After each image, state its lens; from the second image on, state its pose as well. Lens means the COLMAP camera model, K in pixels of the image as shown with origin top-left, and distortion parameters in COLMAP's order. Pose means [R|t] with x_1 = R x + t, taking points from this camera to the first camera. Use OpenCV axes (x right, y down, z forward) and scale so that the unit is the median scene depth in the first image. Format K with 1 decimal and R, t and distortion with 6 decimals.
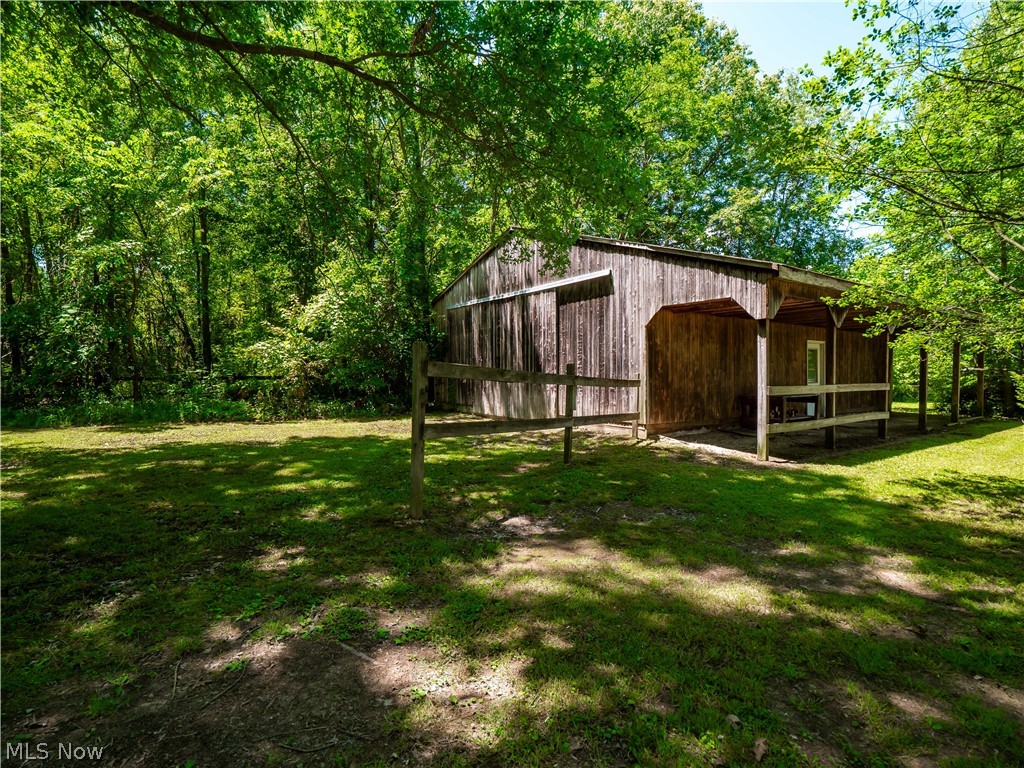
lens RADIAL K [[514.8, 0, 512.0], [0, 514.8, 384.0], [0, 0, 1]] dist [-0.021580, -0.000674]
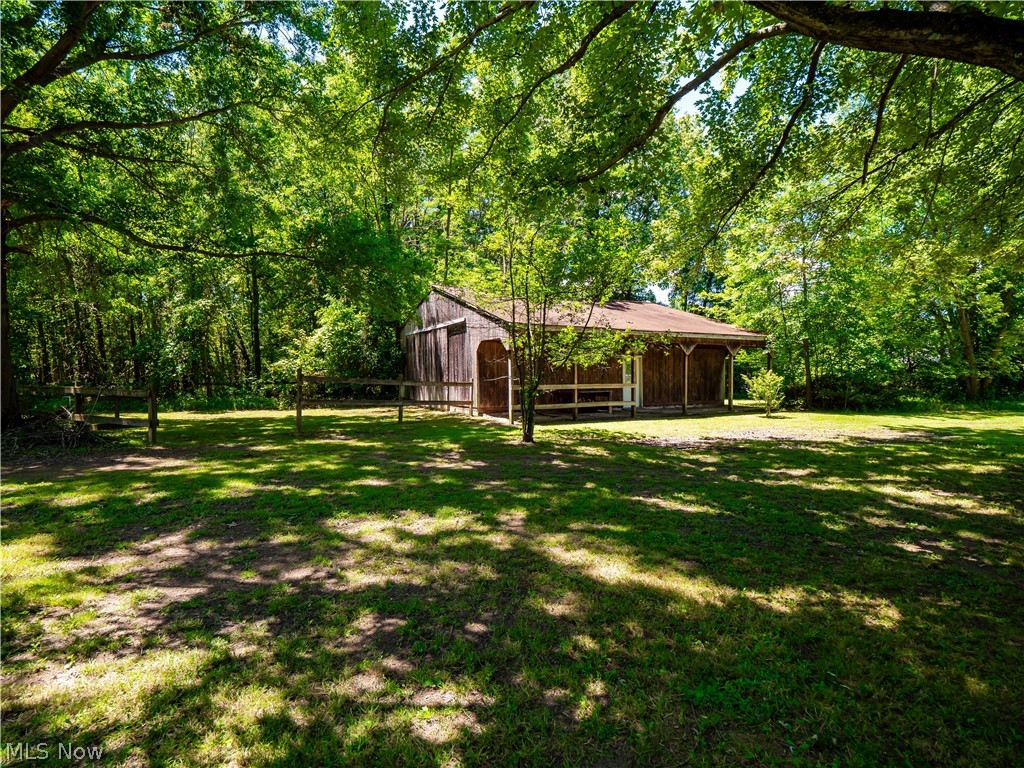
lens RADIAL K [[514.8, 0, 512.0], [0, 514.8, 384.0], [0, 0, 1]] dist [-0.021580, -0.000674]
pose [[0.993947, -0.008517, -0.109533, 0.433834], [0.008036, 0.999956, -0.004829, 0.006050], [0.109570, 0.003919, 0.993971, -0.555424]]
